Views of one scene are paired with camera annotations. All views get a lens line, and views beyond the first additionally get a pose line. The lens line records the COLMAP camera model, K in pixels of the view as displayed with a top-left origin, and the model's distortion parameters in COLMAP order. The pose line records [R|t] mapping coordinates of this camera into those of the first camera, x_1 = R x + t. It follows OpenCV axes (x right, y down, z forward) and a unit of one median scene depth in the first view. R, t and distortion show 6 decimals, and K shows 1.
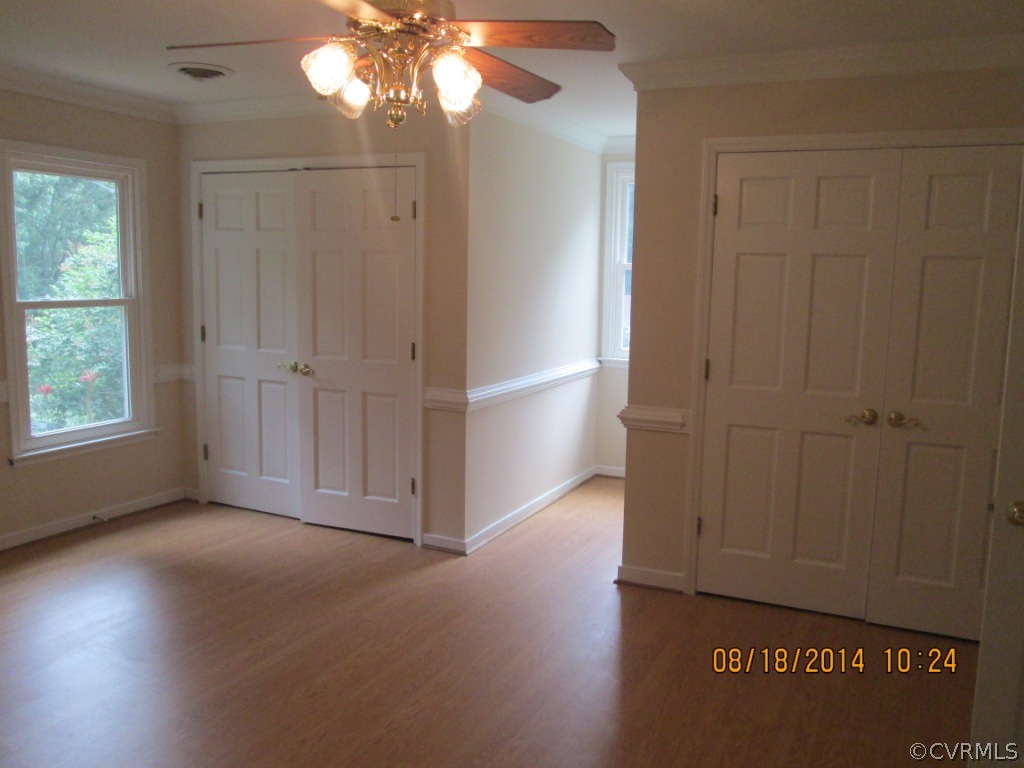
lens RADIAL K [[852.5, 0, 512.0], [0, 852.5, 384.0], [0, 0, 1]] dist [-0.000844, 0.006899]
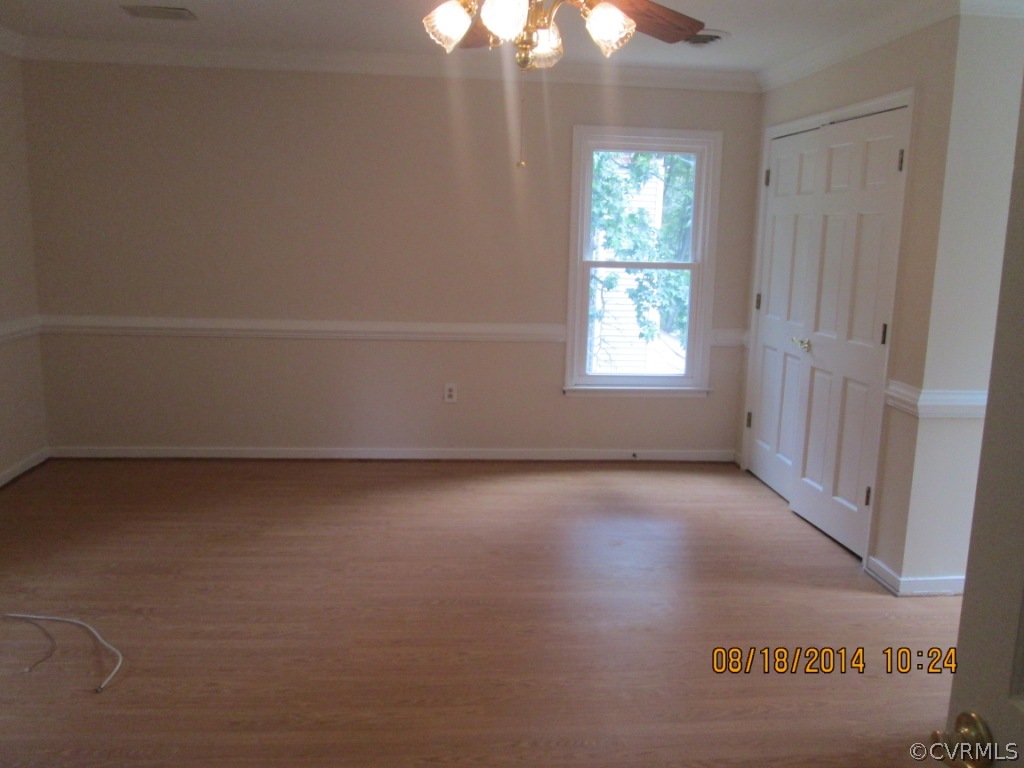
lens RADIAL K [[856.4, 0, 512.0], [0, 856.4, 384.0], [0, 0, 1]] dist [-0.041912, 0.014814]
pose [[0.522636, 0.142653, -0.840536, 0.376413], [-0.127860, 0.987867, 0.088156, -0.016461], [0.842914, 0.061398, 0.534534, 0.254799]]
